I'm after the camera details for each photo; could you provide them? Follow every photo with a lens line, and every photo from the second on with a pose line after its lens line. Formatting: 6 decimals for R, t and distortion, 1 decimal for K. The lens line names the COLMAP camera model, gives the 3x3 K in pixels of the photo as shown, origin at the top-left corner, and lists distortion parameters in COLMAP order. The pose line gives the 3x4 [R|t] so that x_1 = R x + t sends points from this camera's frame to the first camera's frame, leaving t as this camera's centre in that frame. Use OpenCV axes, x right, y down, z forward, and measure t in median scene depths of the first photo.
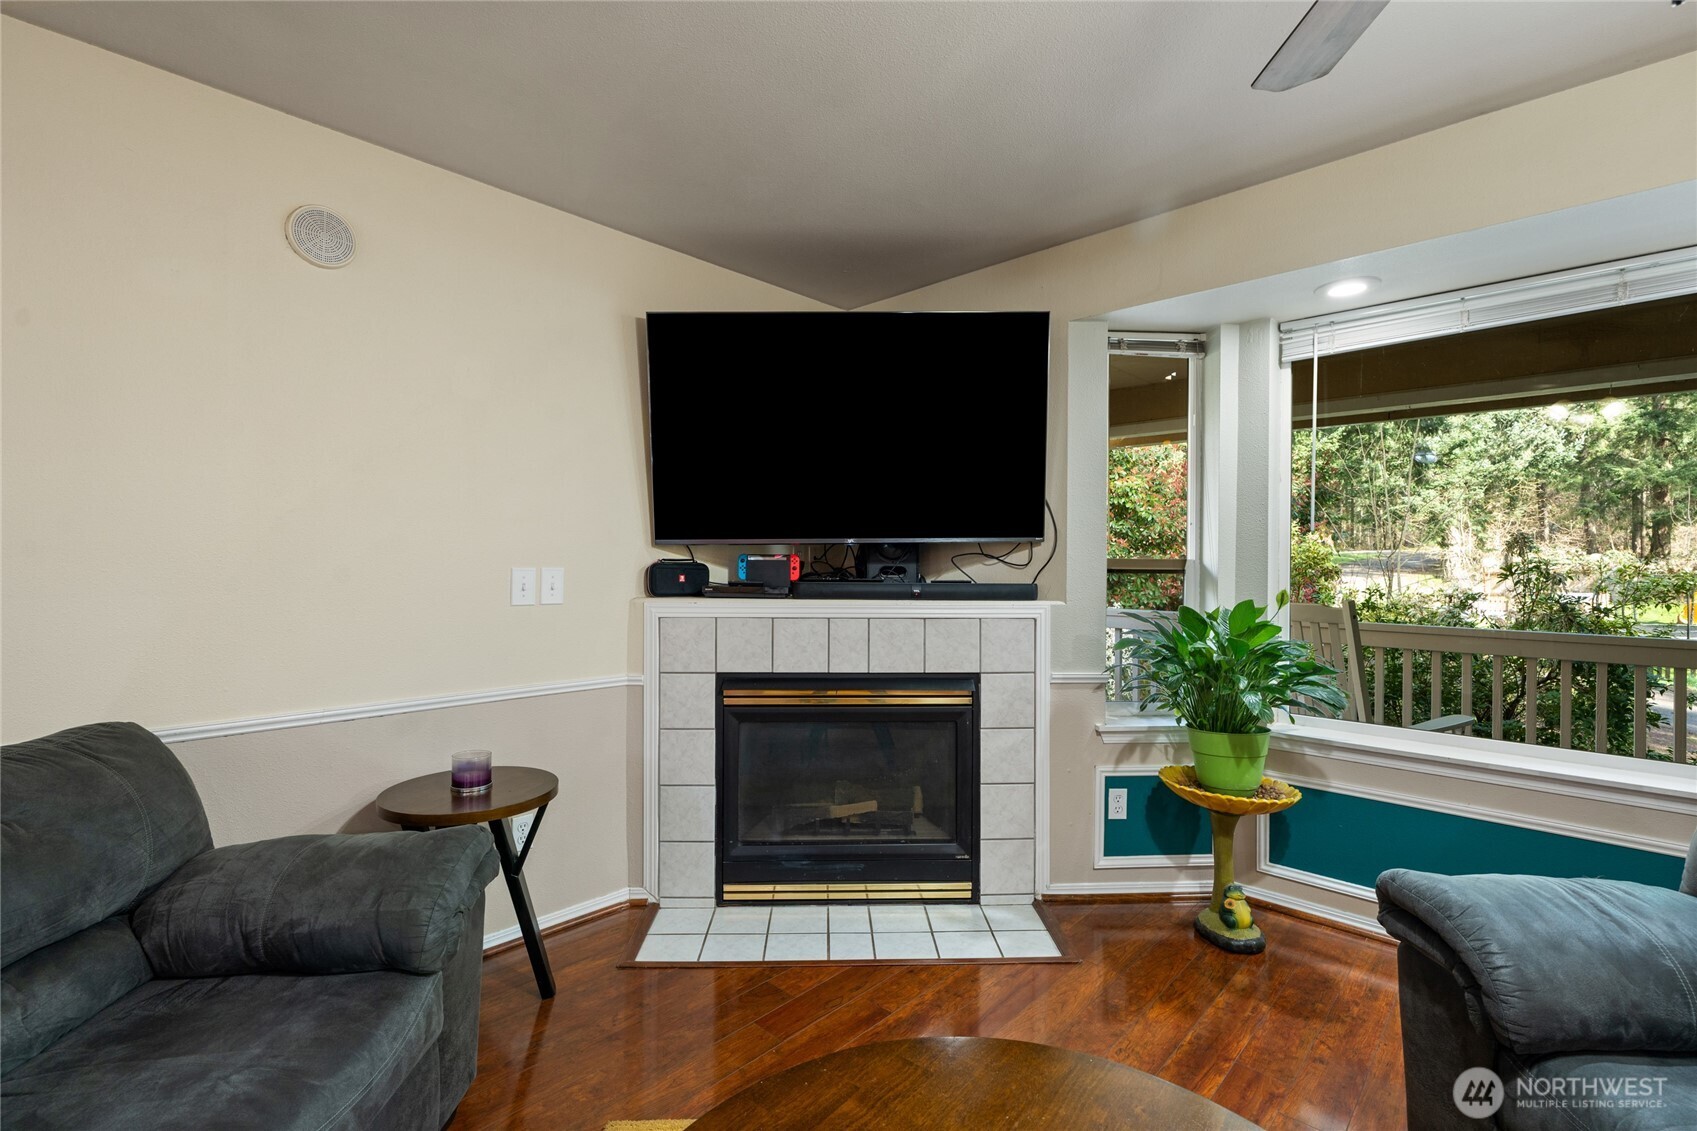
lens RADIAL K [[770.1, 0, 843.5], [0, 770.1, 557.1], [0, 0, 1]] dist [-0.010022, 0.003590]
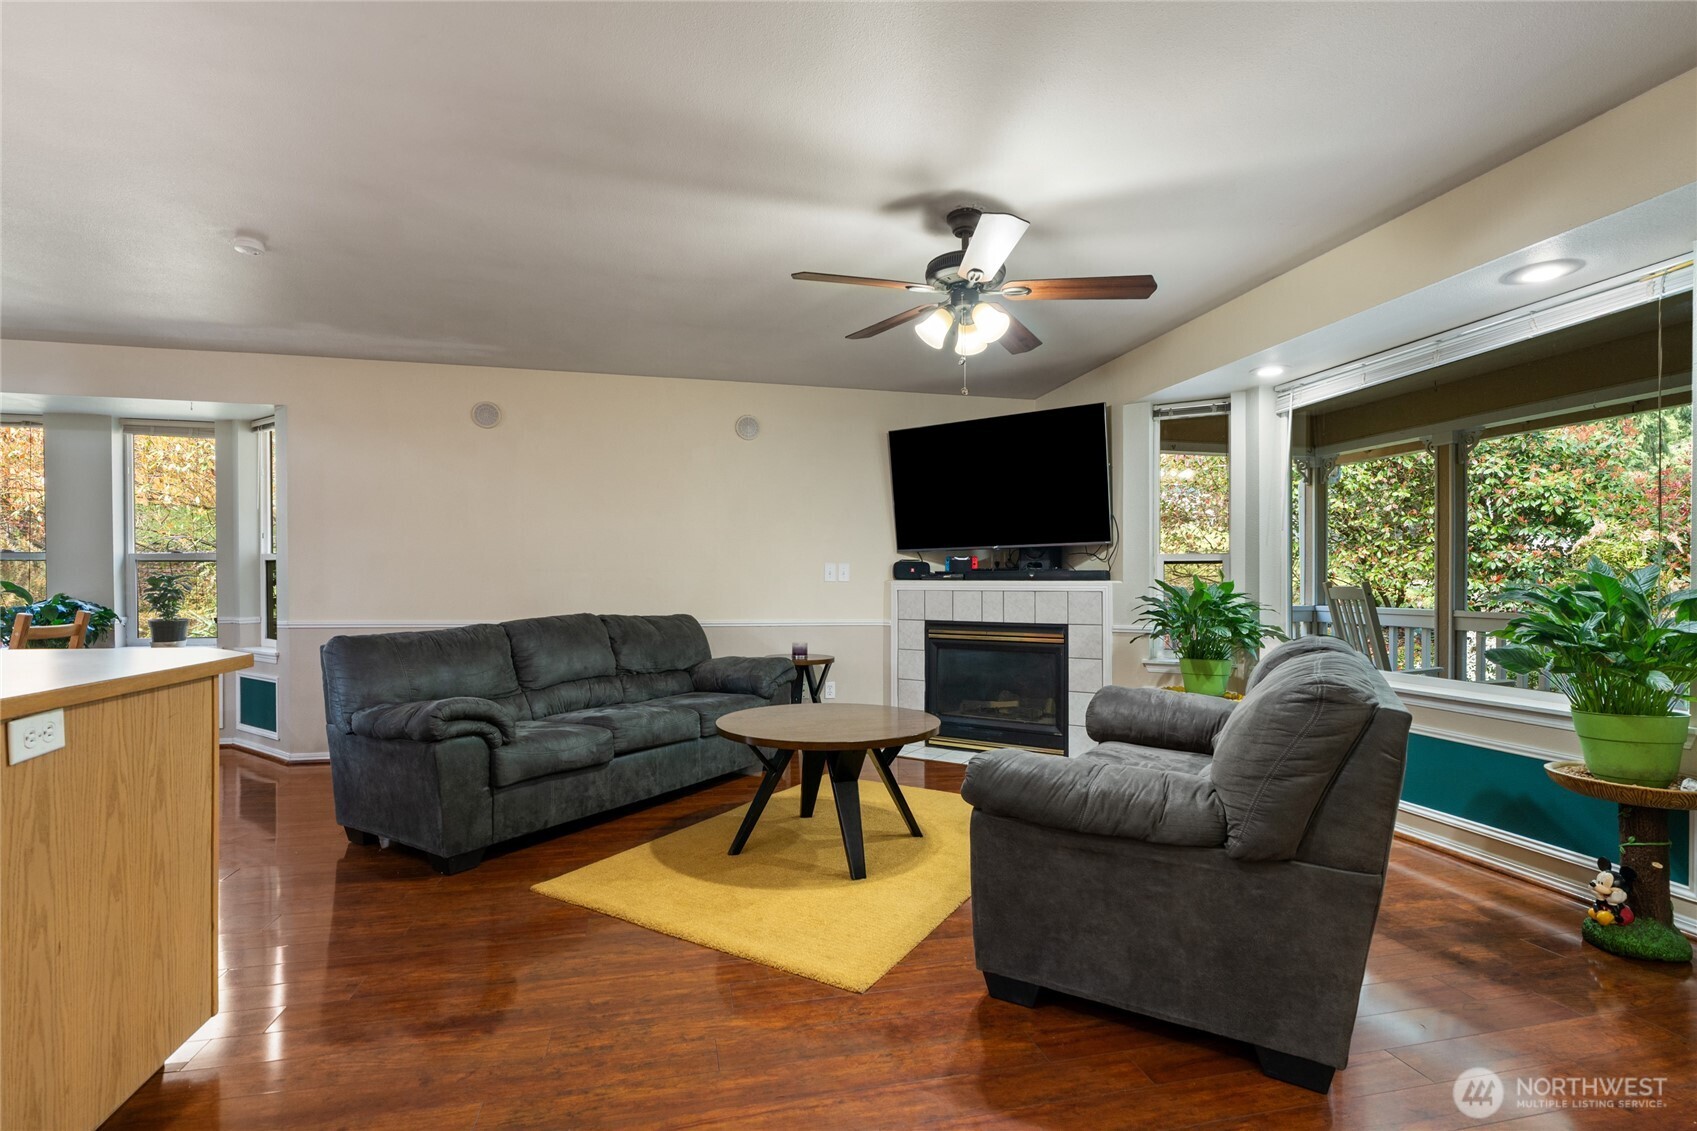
lens RADIAL K [[770.1, 0, 824.9], [0, 770.1, 590.5], [0, 0, 1]] dist [-0.010022, 0.003590]
pose [[0.822006, 0.001764, -0.569477, 0.688652], [0.003824, 0.999956, 0.008617, 0.060978], [0.569466, -0.009261, 0.821962, -0.663140]]
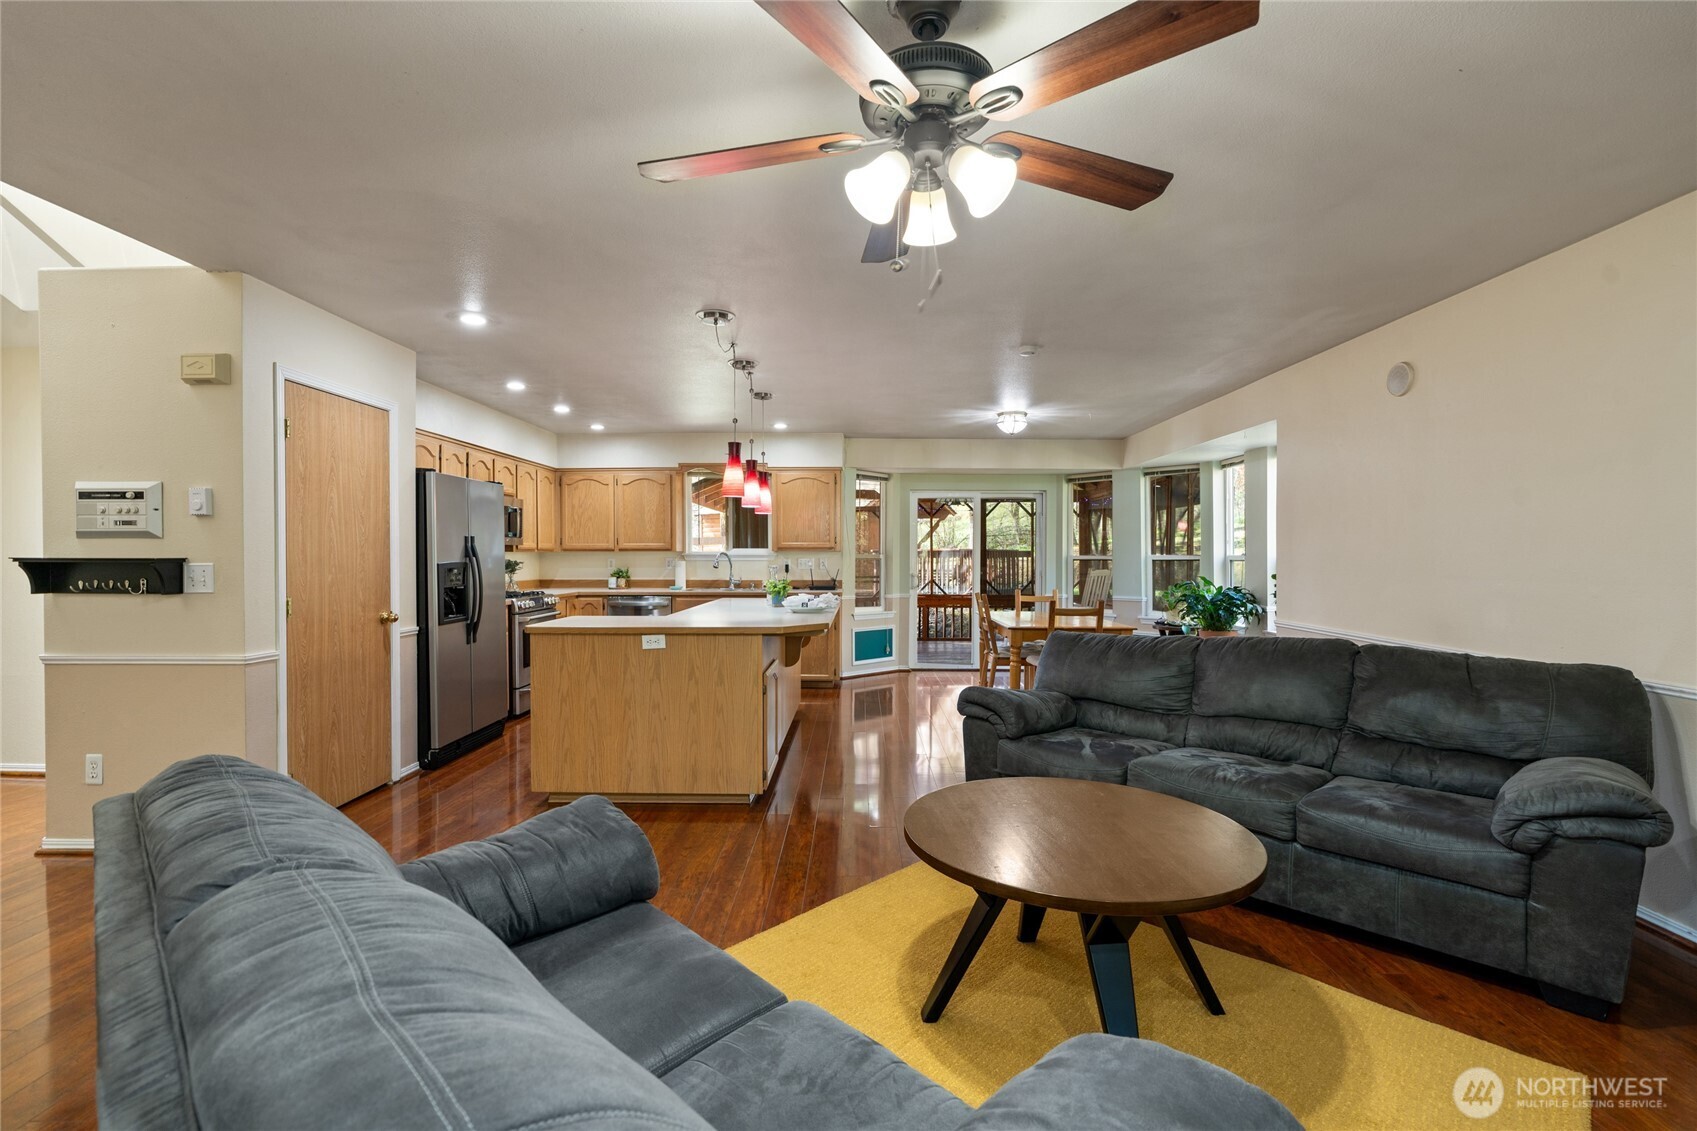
lens RADIAL K [[770.1, 0, 849.5], [0, 770.1, 568.1], [0, 0, 1]] dist [-0.010022, 0.003590]
pose [[-0.737511, 0.002384, -0.675331, 0.704812], [-0.004577, 0.999953, 0.008528, 0.007932], [0.675319, 0.009381, -0.737466, 0.644563]]
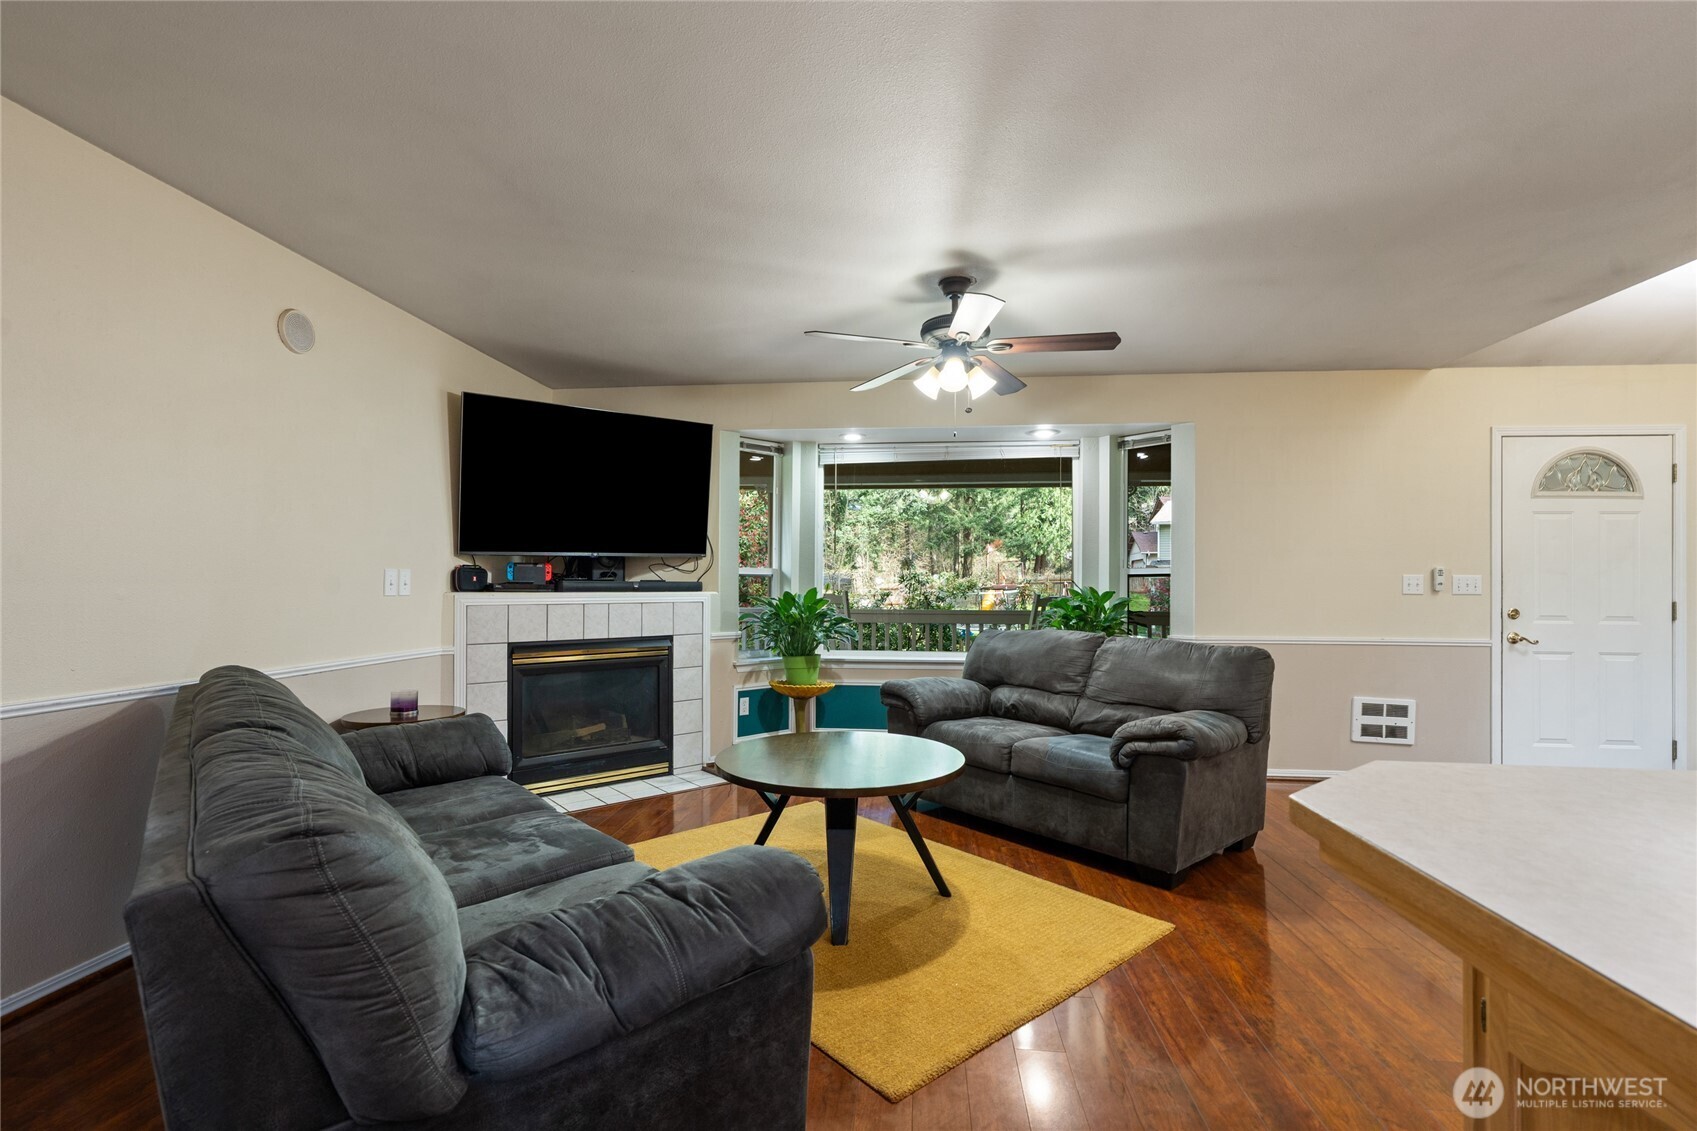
lens RADIAL K [[770.1, 0, 844.8], [0, 770.1, 573.8], [0, 0, 1]] dist [-0.010022, 0.003590]
pose [[0.790430, 0.003001, 0.612546, -0.547089], [0.000371, 0.999985, -0.005377, 0.026450], [-0.612553, 0.004478, 0.790417, -0.543405]]
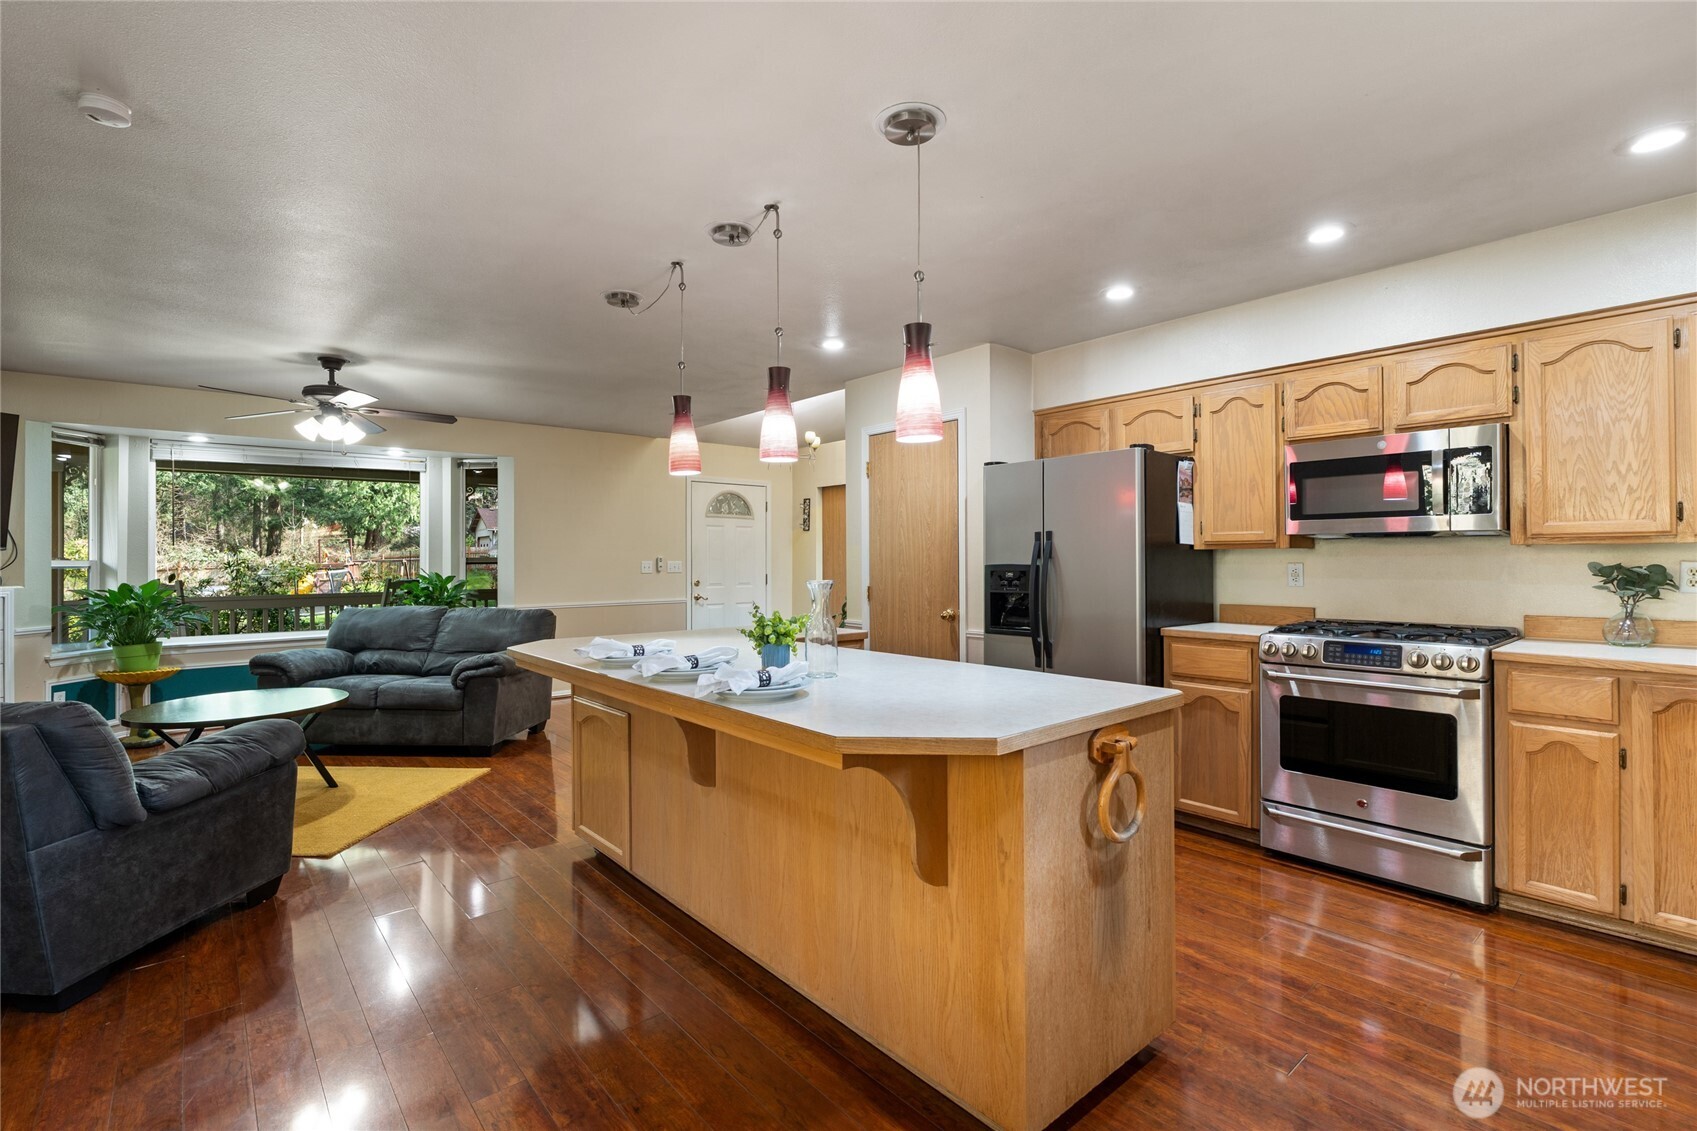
lens RADIAL K [[770.1, 0, 852.8], [0, 770.1, 555.5], [0, 0, 1]] dist [-0.010022, 0.003590]
pose [[0.101477, -0.005444, 0.994823, -1.194326], [0.003708, 0.999980, 0.005094, -0.010922], [-0.994831, 0.003171, 0.101495, -0.977752]]
